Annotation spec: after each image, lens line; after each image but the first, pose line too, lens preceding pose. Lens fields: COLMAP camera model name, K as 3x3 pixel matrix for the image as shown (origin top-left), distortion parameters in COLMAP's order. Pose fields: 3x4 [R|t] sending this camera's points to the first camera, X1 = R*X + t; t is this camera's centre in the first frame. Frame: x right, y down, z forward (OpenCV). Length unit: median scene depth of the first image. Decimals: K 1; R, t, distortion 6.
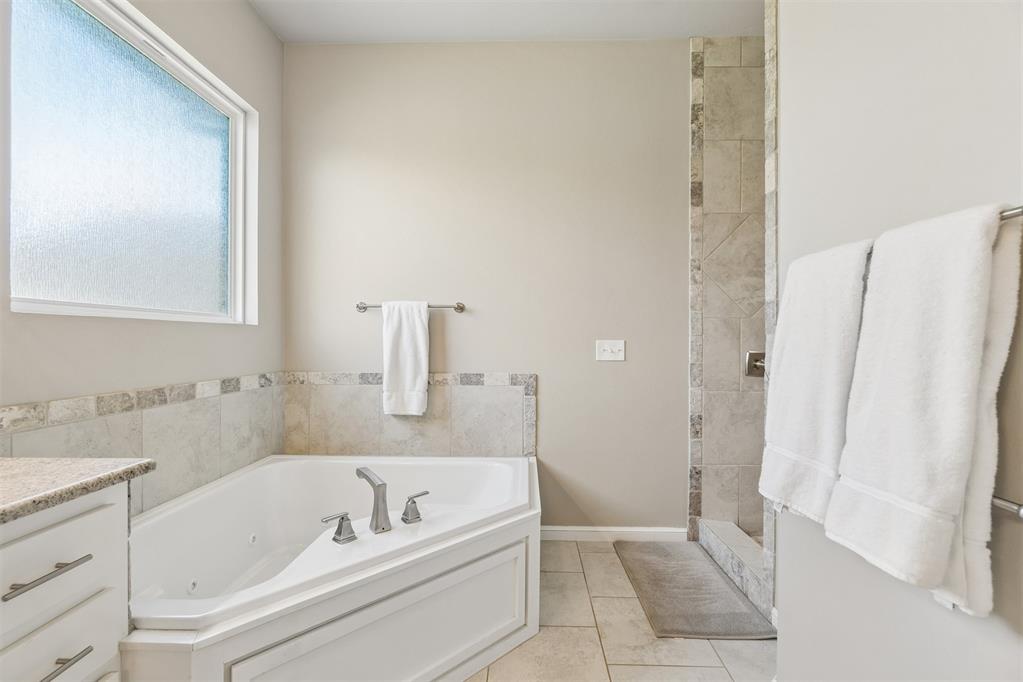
lens RADIAL K [[441.6, 0, 513.2], [0, 441.6, 339.2], [0, 0, 1]] dist [-0.004518, -0.000173]
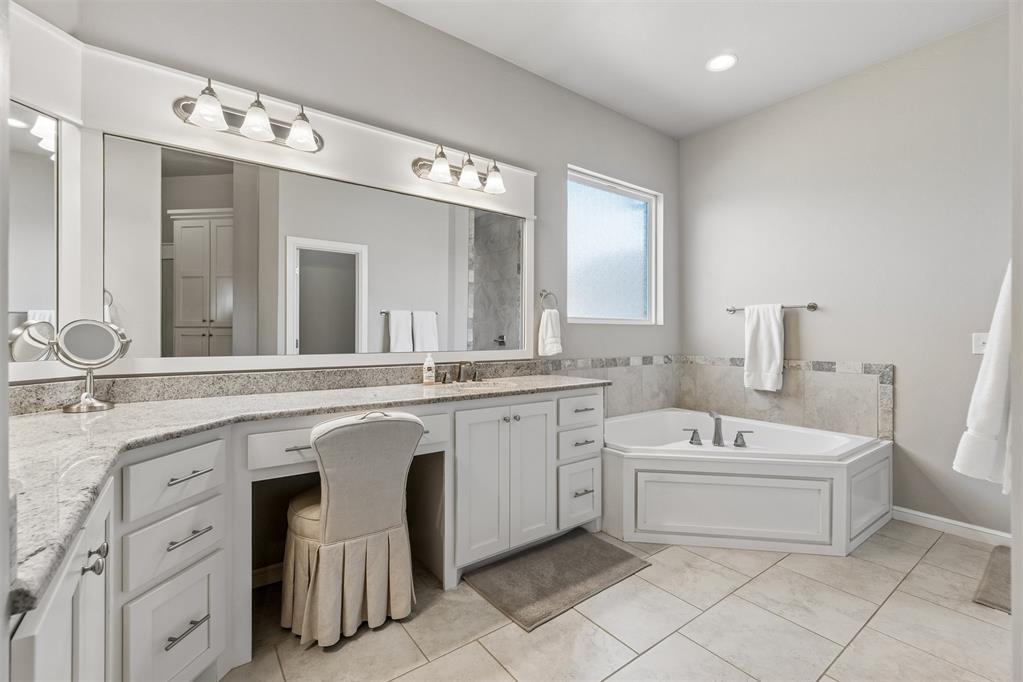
lens RADIAL K [[441.6, 0, 513.2], [0, 441.6, 339.2], [0, 0, 1]] dist [-0.004518, -0.000173]
pose [[0.616429, 0.004604, -0.787397, 0.337271], [0.002385, 0.999967, 0.007715, 0.006359], [0.787407, -0.006634, 0.616398, -0.408711]]
